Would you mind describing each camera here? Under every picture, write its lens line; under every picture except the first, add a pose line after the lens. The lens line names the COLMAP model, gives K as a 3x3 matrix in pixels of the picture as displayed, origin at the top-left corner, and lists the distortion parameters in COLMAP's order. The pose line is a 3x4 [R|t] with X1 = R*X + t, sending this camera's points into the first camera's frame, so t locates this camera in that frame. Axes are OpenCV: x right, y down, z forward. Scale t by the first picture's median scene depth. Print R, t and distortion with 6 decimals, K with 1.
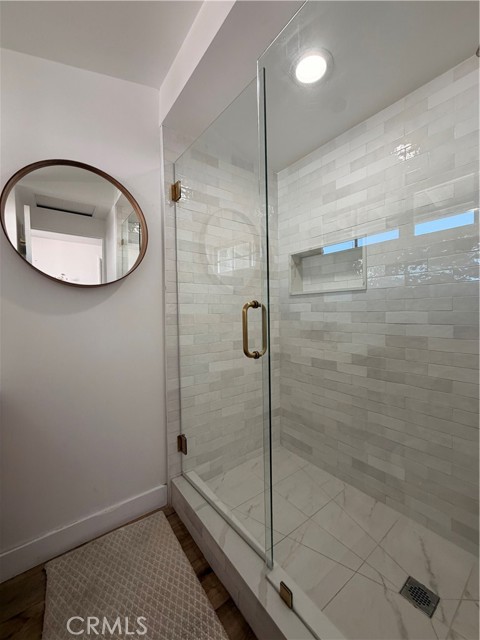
lens RADIAL K [[254.8, 0, 237.2], [0, 254.8, 315.5], [0, 0, 1]] dist [0.003110, -0.000030]
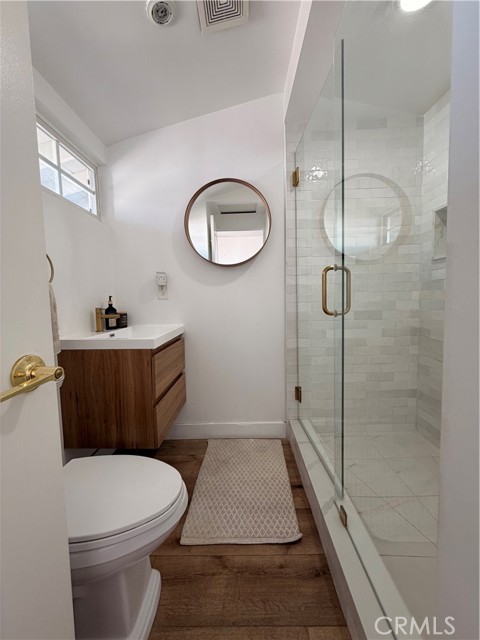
lens RADIAL K [[254.8, 0, 238.7], [0, 254.8, 314.5], [0, 0, 1]] dist [0.003110, -0.000030]
pose [[0.789802, 0.034354, -0.612399, 0.278675], [0.002397, 0.998250, 0.059090, 0.061618], [0.613357, -0.048138, 0.788338, -0.092120]]
